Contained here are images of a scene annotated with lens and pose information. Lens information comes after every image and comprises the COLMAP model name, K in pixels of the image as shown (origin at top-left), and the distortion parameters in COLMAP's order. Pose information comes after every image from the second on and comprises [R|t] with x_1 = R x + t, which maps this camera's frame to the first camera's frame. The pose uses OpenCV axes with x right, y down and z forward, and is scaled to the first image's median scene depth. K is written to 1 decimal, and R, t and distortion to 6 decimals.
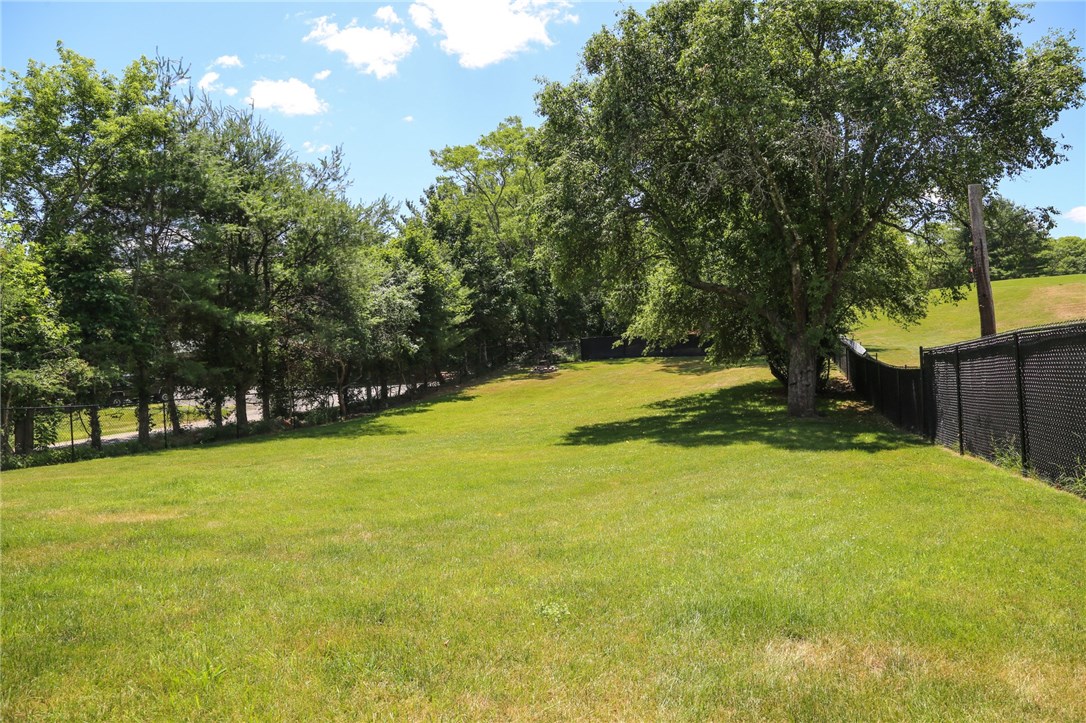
lens RADIAL K [[747.3, 0, 525.5], [0, 747.3, 361.0], [0, 0, 1]] dist [-0.145693, 0.077783]
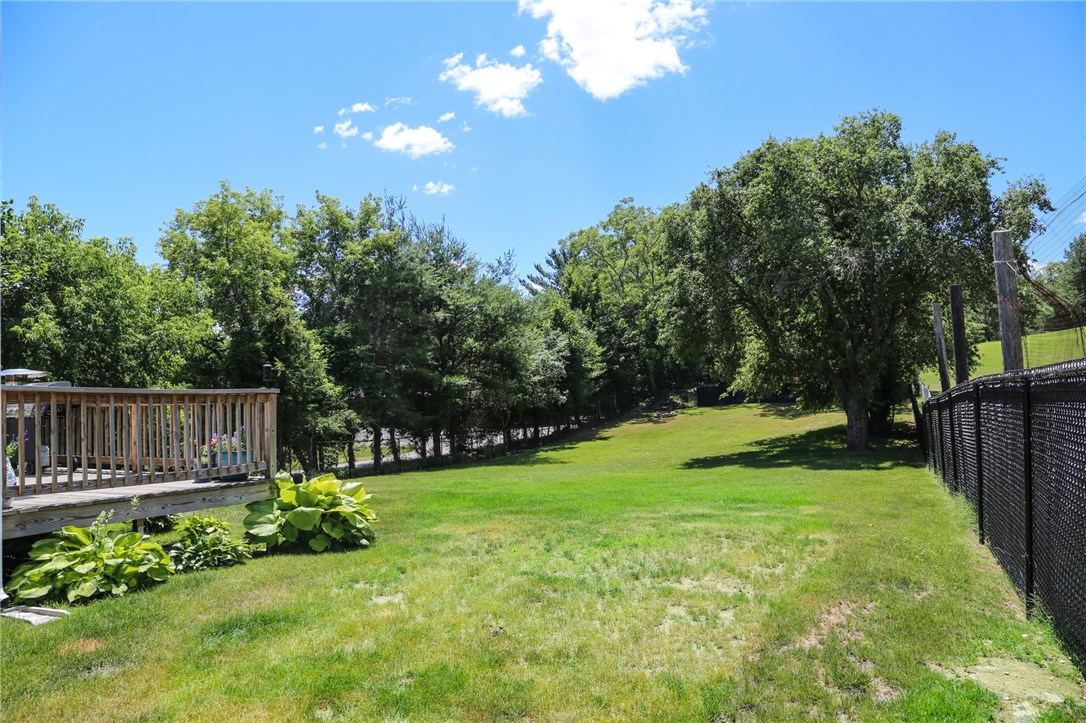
lens RADIAL K [[730.1, 0, 539.5], [0, 730.1, 363.4], [0, 0, 1]] dist [-0.131244, 0.072134]
pose [[0.989684, -0.009344, -0.142964, -0.011788], [0.001483, 0.998486, -0.054995, -0.010730], [0.143261, 0.054215, 0.988199, -0.288807]]
